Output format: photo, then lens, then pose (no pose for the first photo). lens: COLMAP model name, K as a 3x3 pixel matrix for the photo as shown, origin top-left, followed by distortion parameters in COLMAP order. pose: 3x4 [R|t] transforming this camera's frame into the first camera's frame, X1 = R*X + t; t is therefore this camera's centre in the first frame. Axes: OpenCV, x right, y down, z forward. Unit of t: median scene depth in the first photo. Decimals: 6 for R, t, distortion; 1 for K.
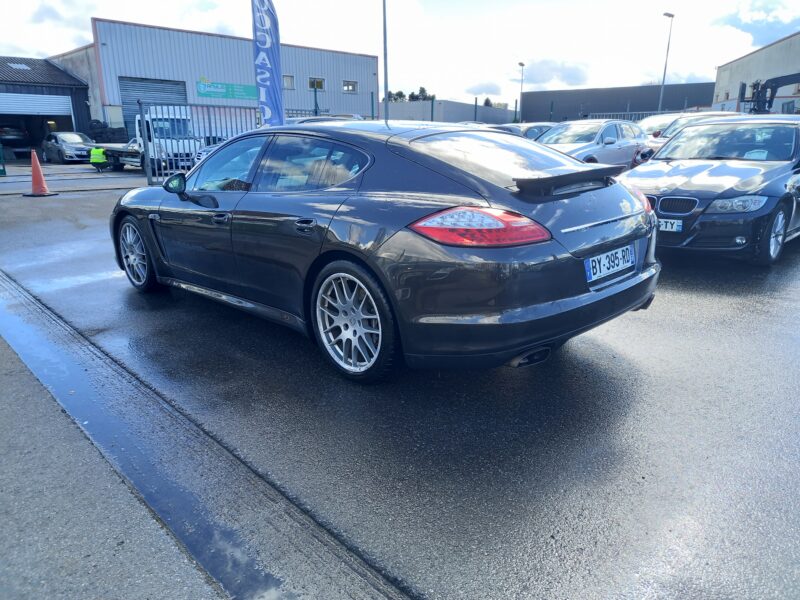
lens RADIAL K [[586.0, 0, 401.0], [0, 586.0, 302.2], [0, 0, 1]] dist [0.068423, -0.061159]
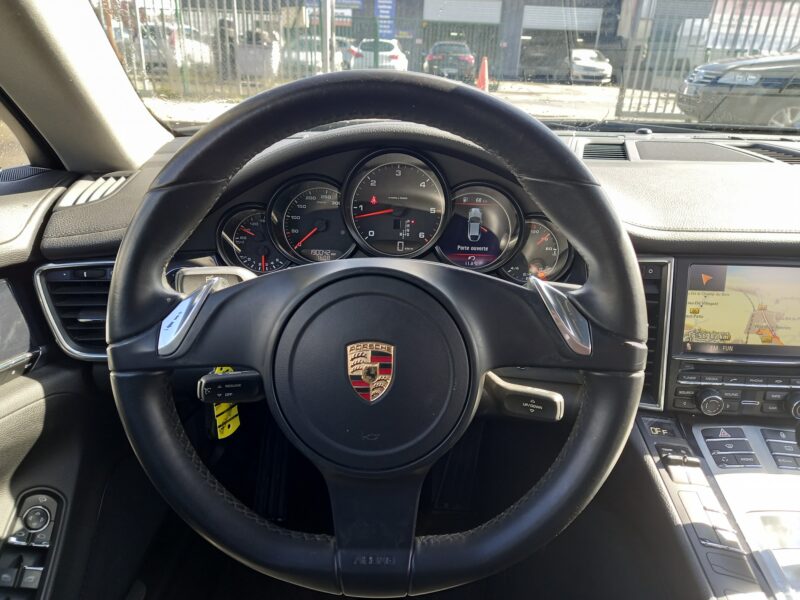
lens RADIAL K [[586.0, 0, 405.2], [0, 586.0, 297.6], [0, 0, 1]] dist [0.068423, -0.061159]
pose [[0.692944, 0.308439, -0.651686, -0.037400], [-0.238817, 0.951040, 0.196185, -0.034053], [0.680291, 0.019689, 0.732678, 0.143532]]
